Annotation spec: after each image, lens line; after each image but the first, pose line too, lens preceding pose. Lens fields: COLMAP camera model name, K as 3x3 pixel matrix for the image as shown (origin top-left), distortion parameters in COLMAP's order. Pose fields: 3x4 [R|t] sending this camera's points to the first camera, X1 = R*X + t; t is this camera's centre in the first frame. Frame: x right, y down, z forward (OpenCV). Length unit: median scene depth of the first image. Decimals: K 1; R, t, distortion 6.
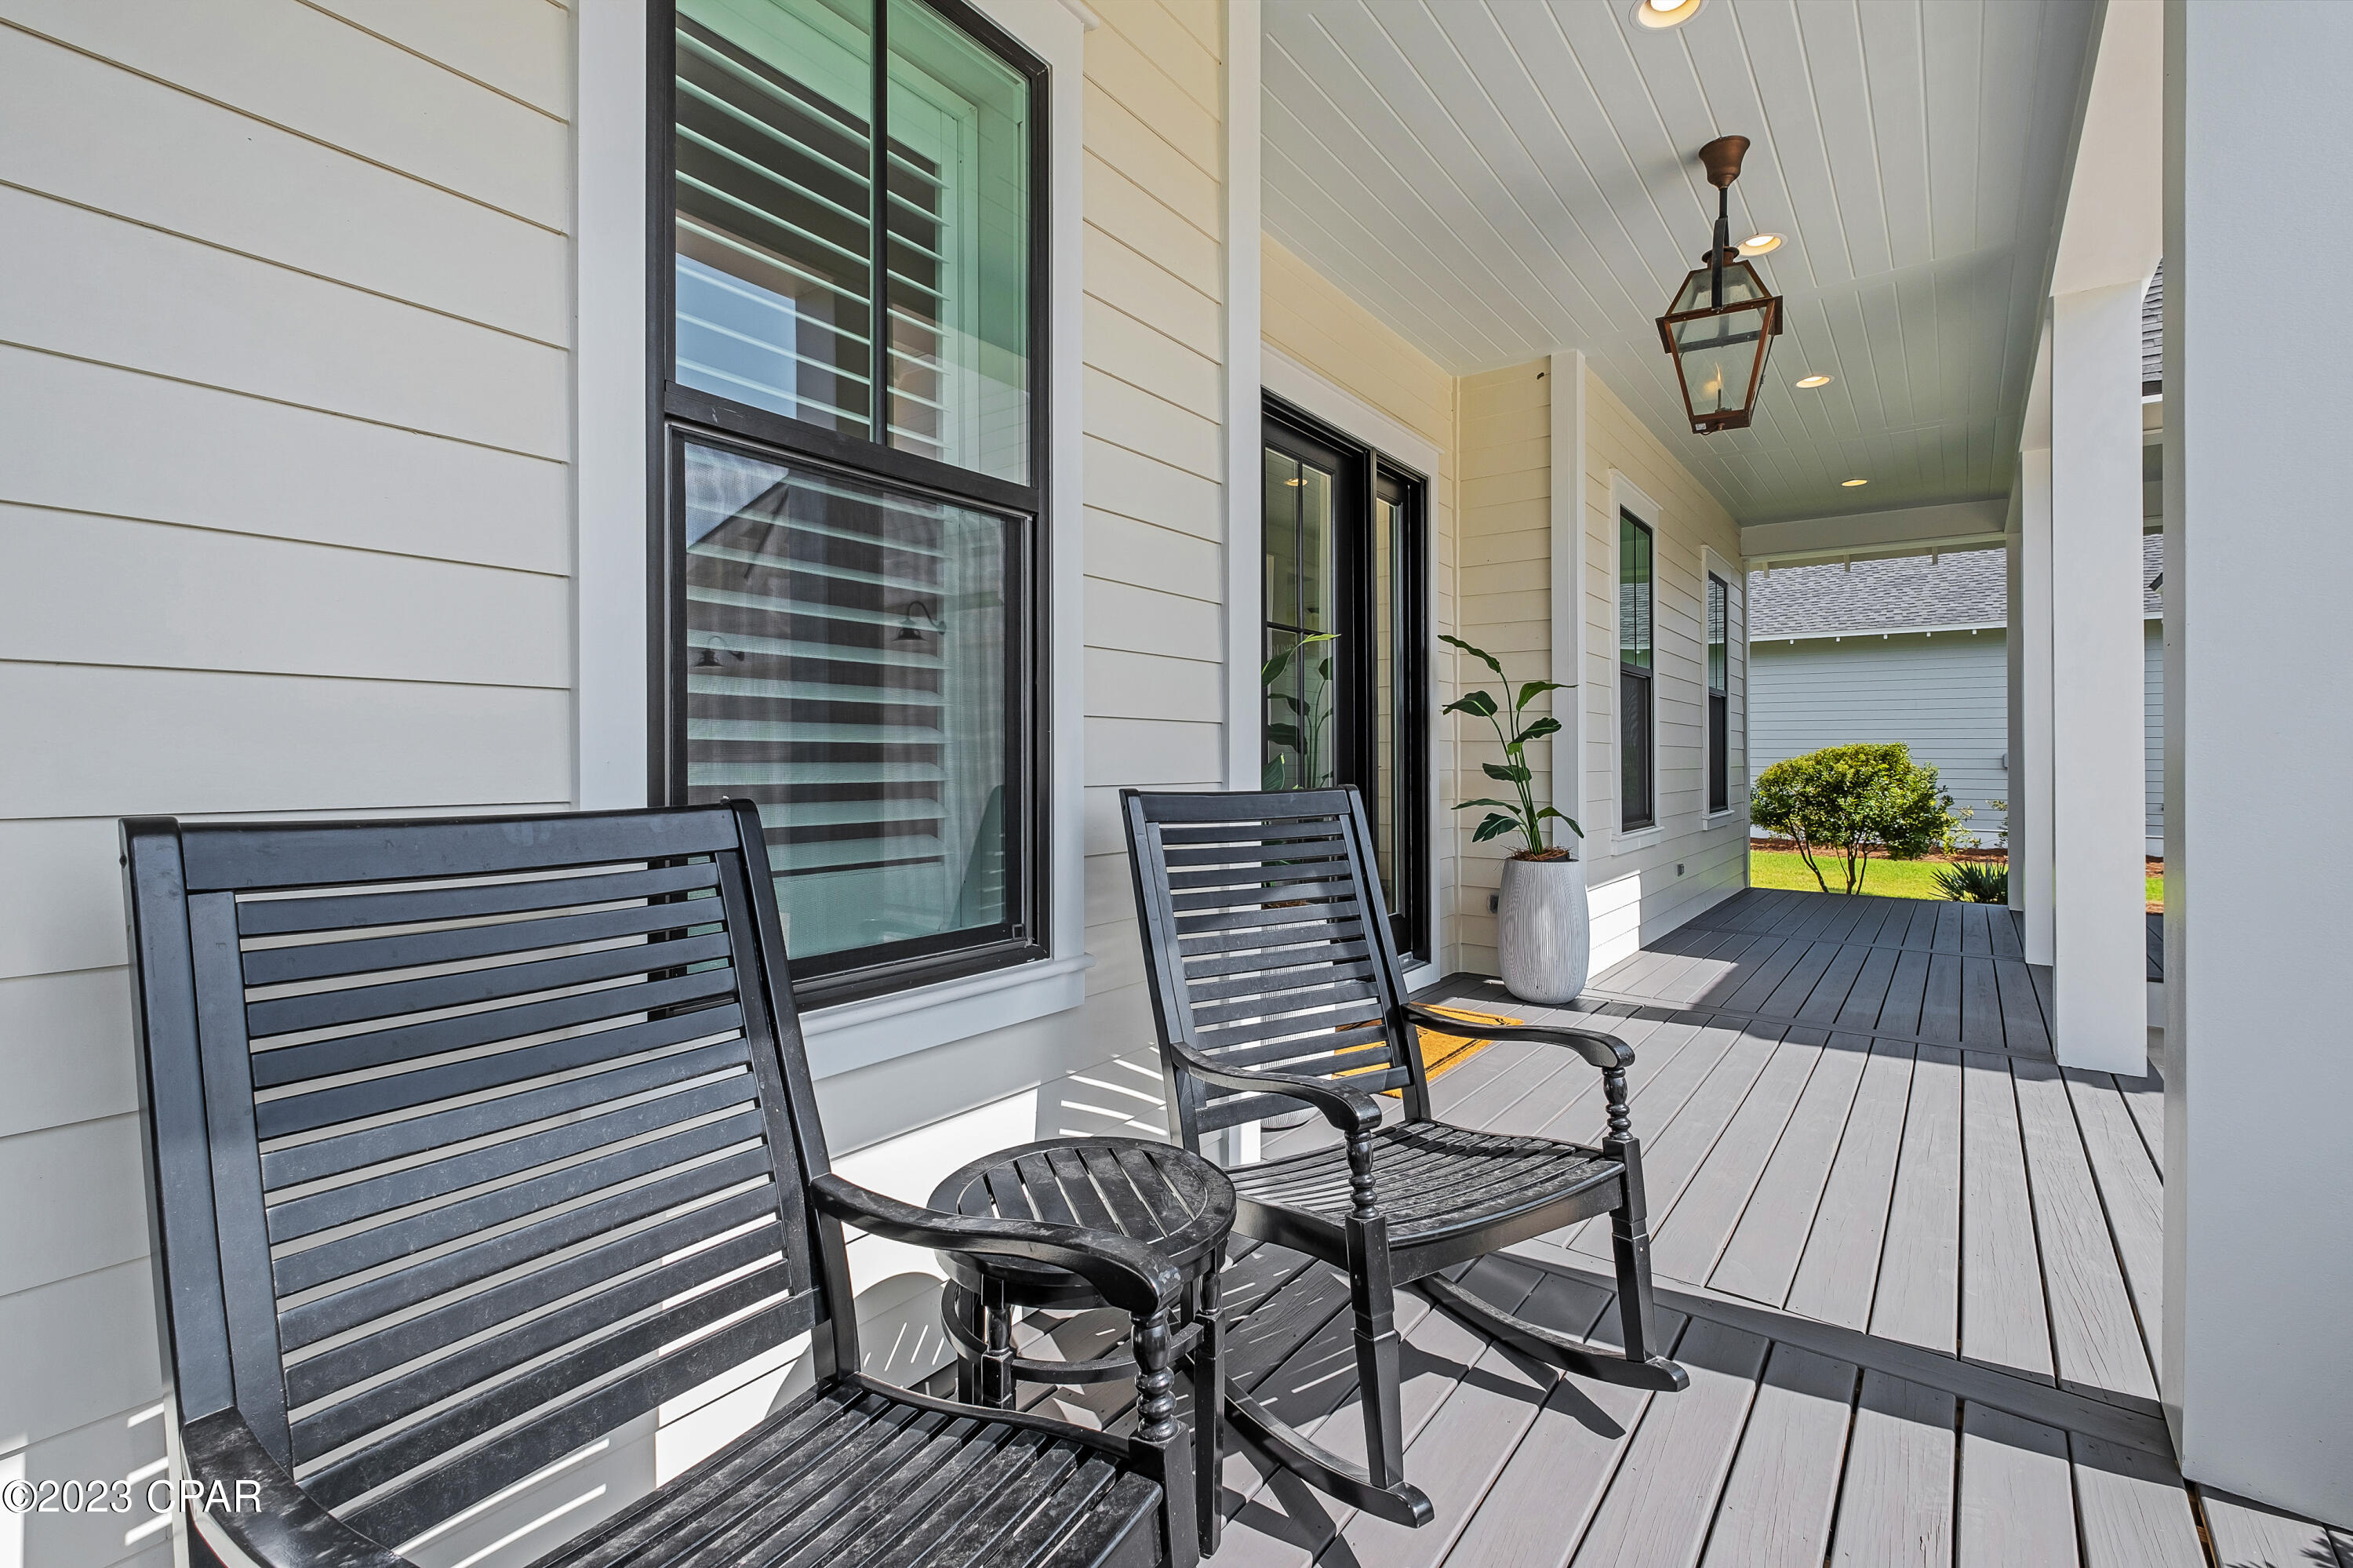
lens RADIAL K [[1015.2, 0, 1189.0], [0, 1015.2, 758.9], [0, 0, 1]] dist [0.004617, -0.000707]
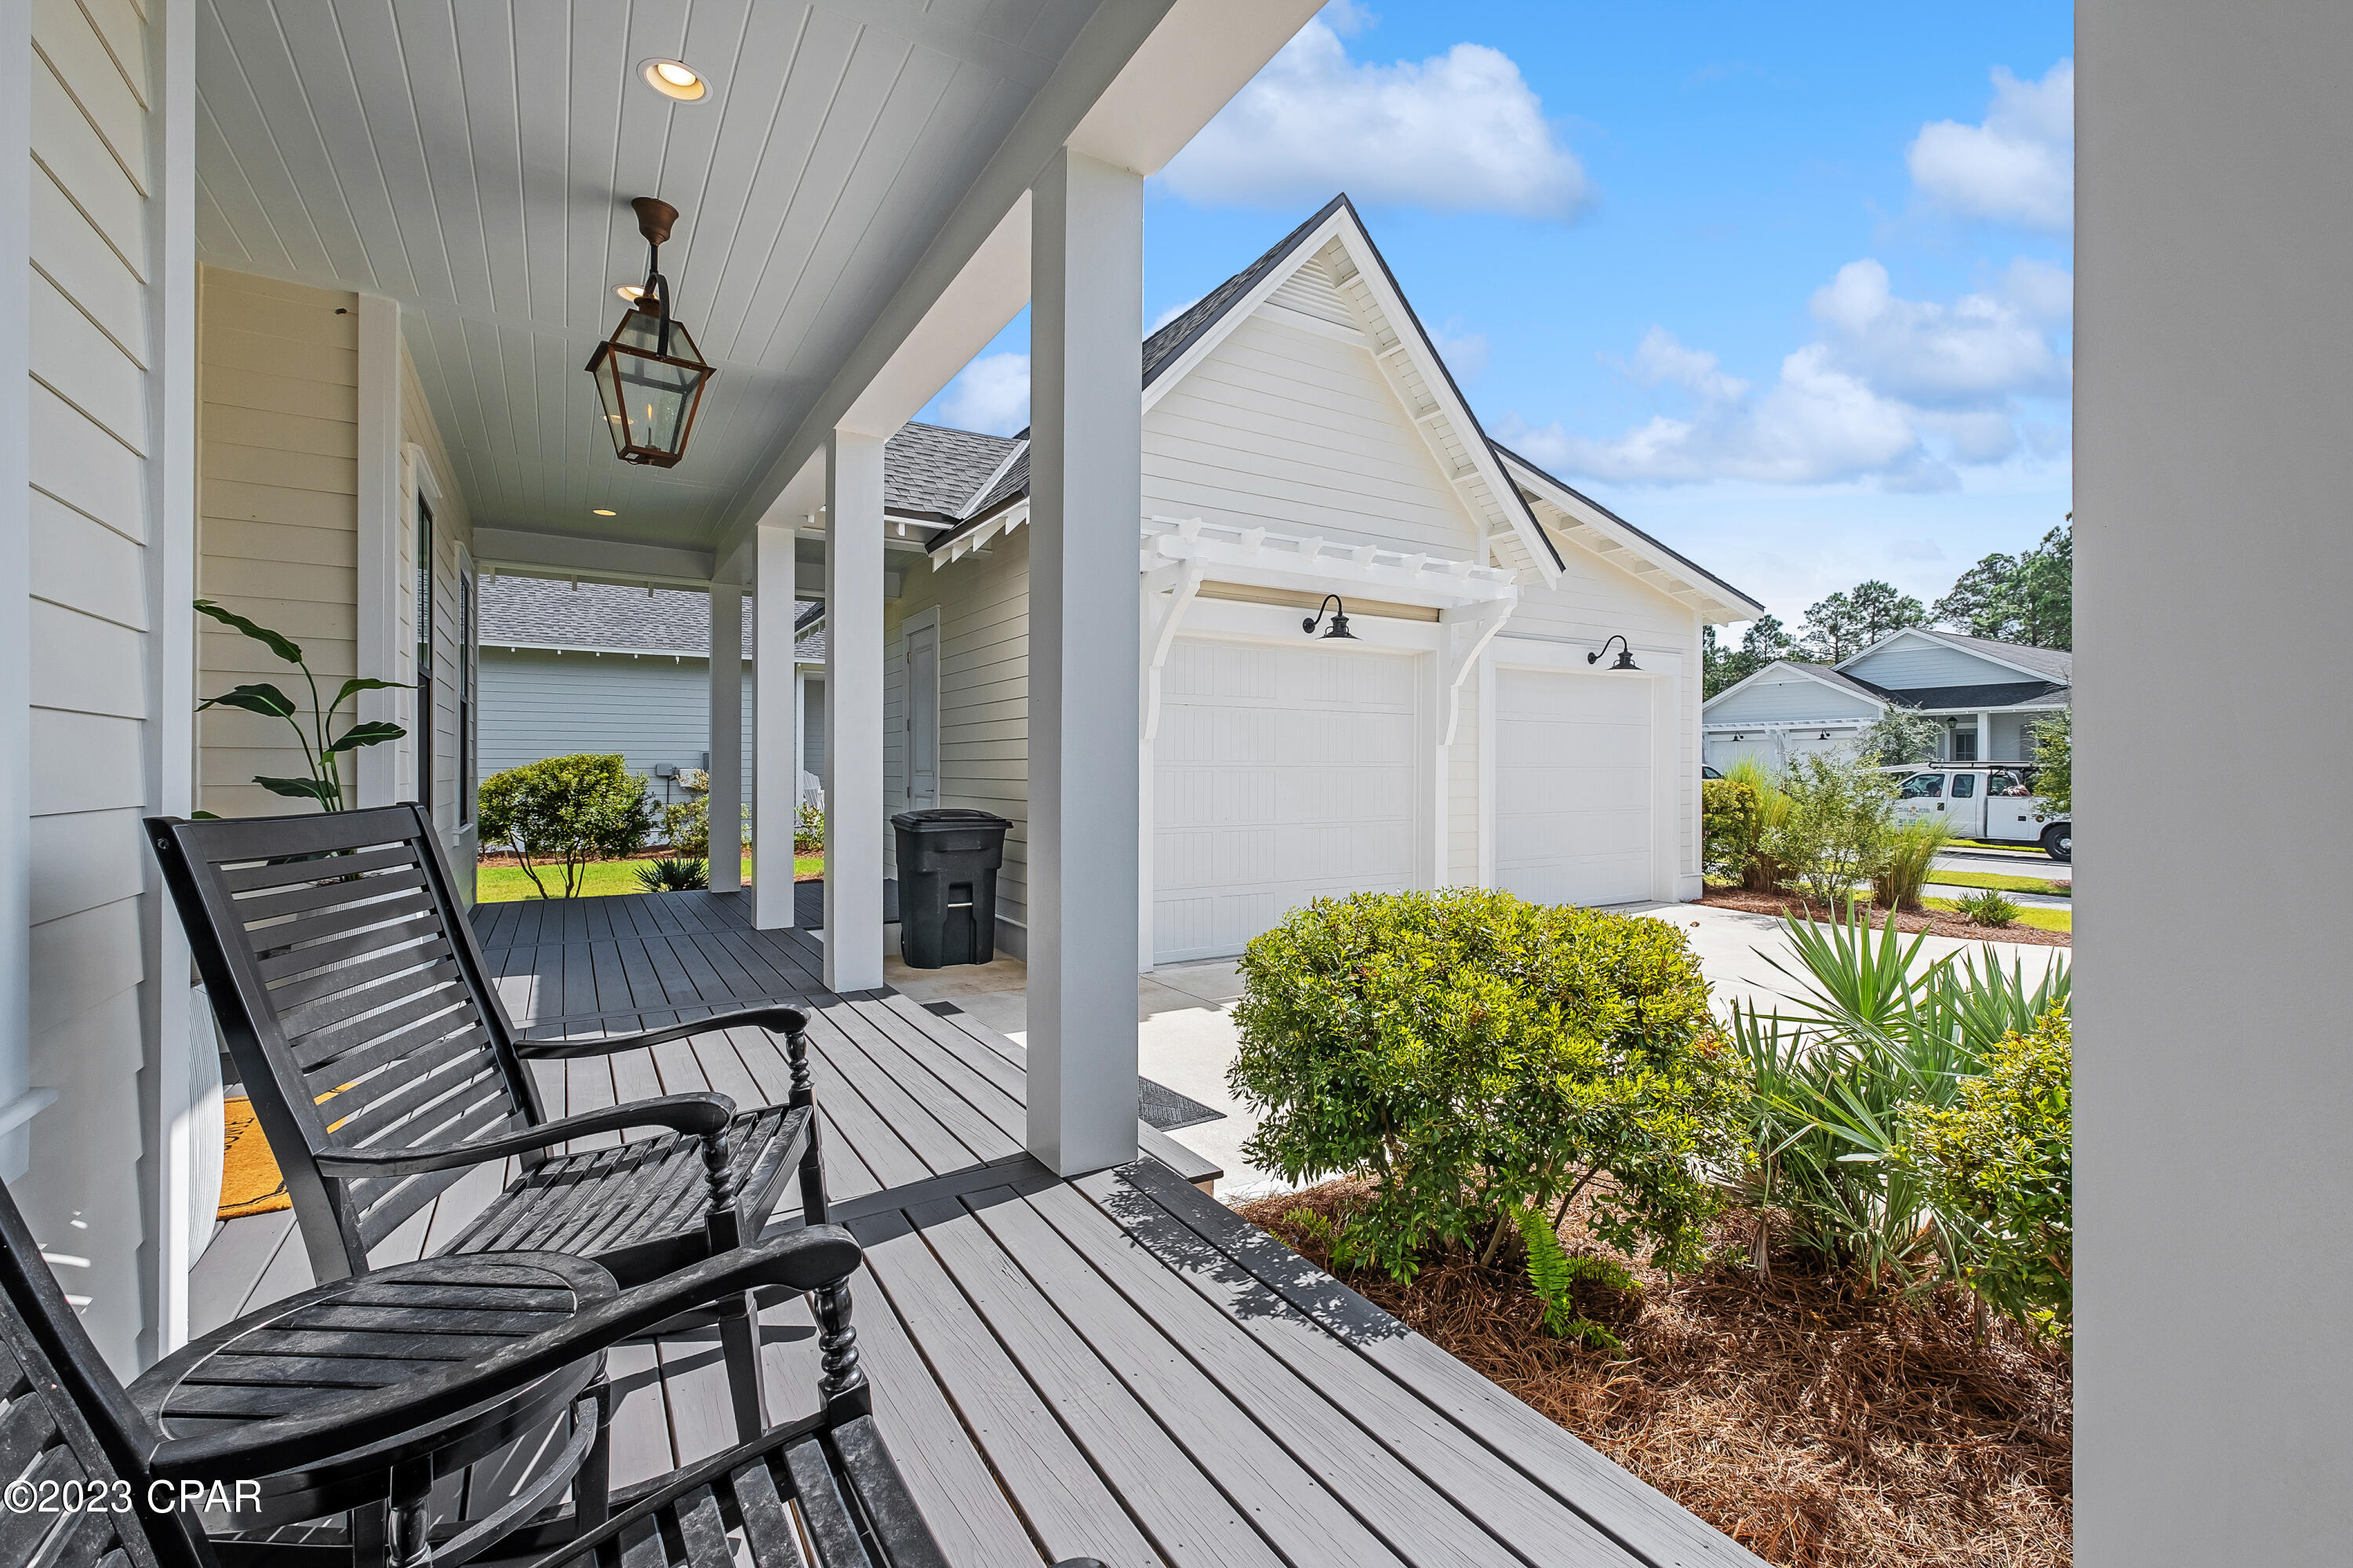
lens RADIAL K [[1015.2, 0, 1189.0], [0, 1015.2, 758.9], [0, 0, 1]] dist [0.004617, -0.000707]
pose [[0.364888, 0.004061, 0.931043, -0.103570], [0.005085, 0.999967, -0.006355, -0.000286], [-0.931038, 0.007053, 0.364855, 0.028089]]
